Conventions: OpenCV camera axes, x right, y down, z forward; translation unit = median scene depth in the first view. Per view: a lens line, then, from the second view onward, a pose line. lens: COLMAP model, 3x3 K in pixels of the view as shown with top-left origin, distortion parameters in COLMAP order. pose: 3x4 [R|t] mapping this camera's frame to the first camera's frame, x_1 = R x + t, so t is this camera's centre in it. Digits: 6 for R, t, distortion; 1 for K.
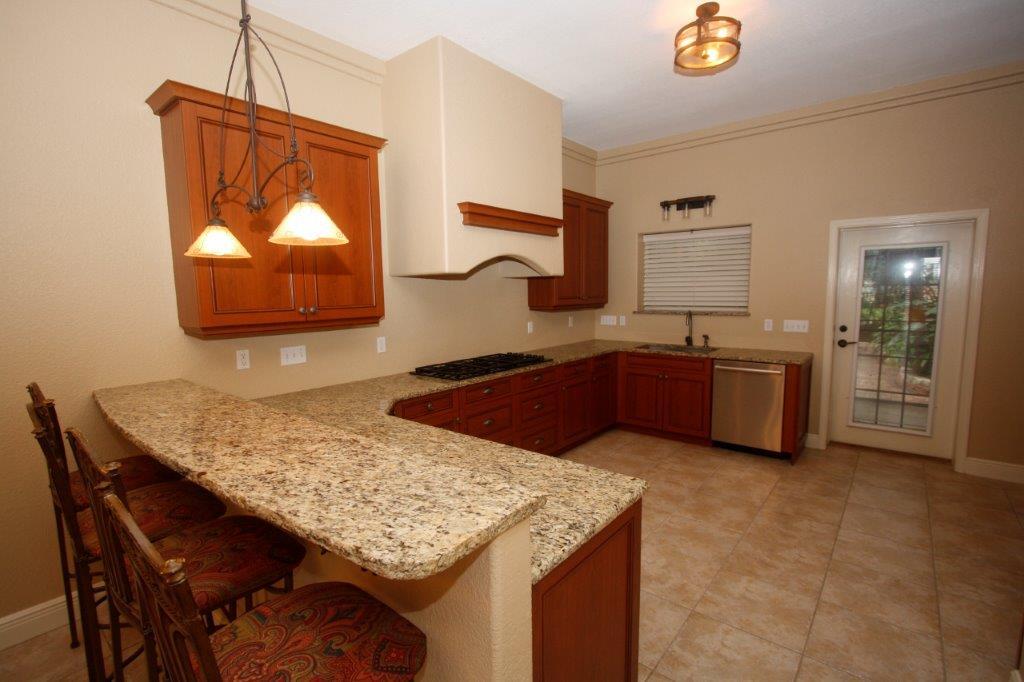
lens RADIAL K [[474.1, 0, 510.8], [0, 474.1, 343.2], [0, 0, 1]] dist [-0.013468, 0.000315]
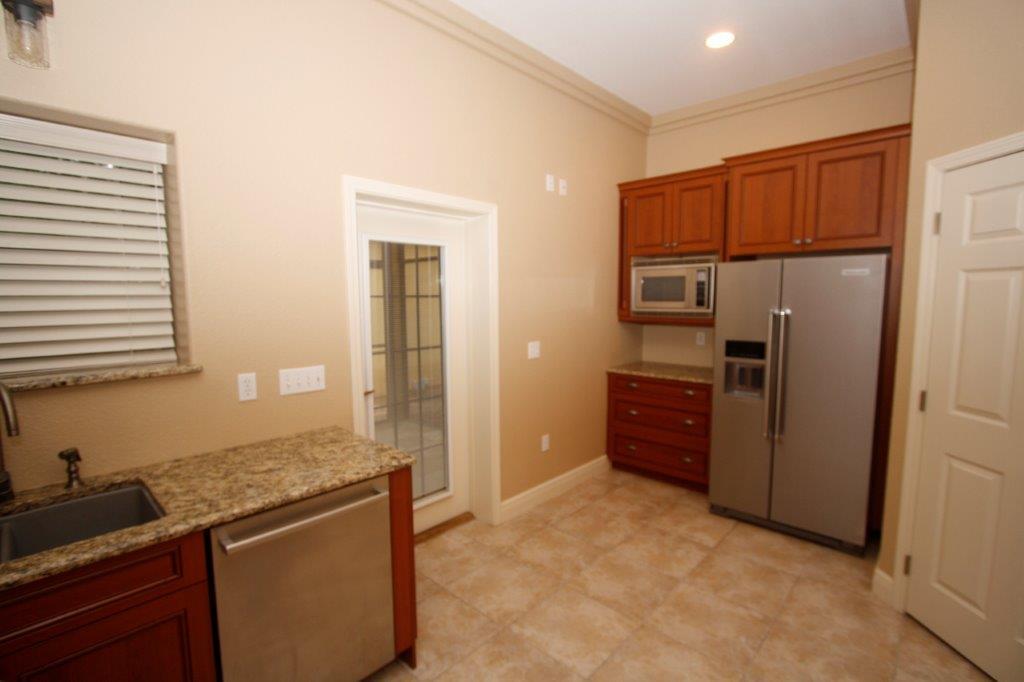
lens RADIAL K [[474.1, 0, 511.5], [0, 474.1, 342.5], [0, 0, 1]] dist [-0.013468, 0.000315]
pose [[0.044188, -0.085190, 0.995384, 0.136941], [0.113327, 0.990354, 0.079728, -0.088837], [-0.992575, 0.109281, 0.053416, 0.763841]]
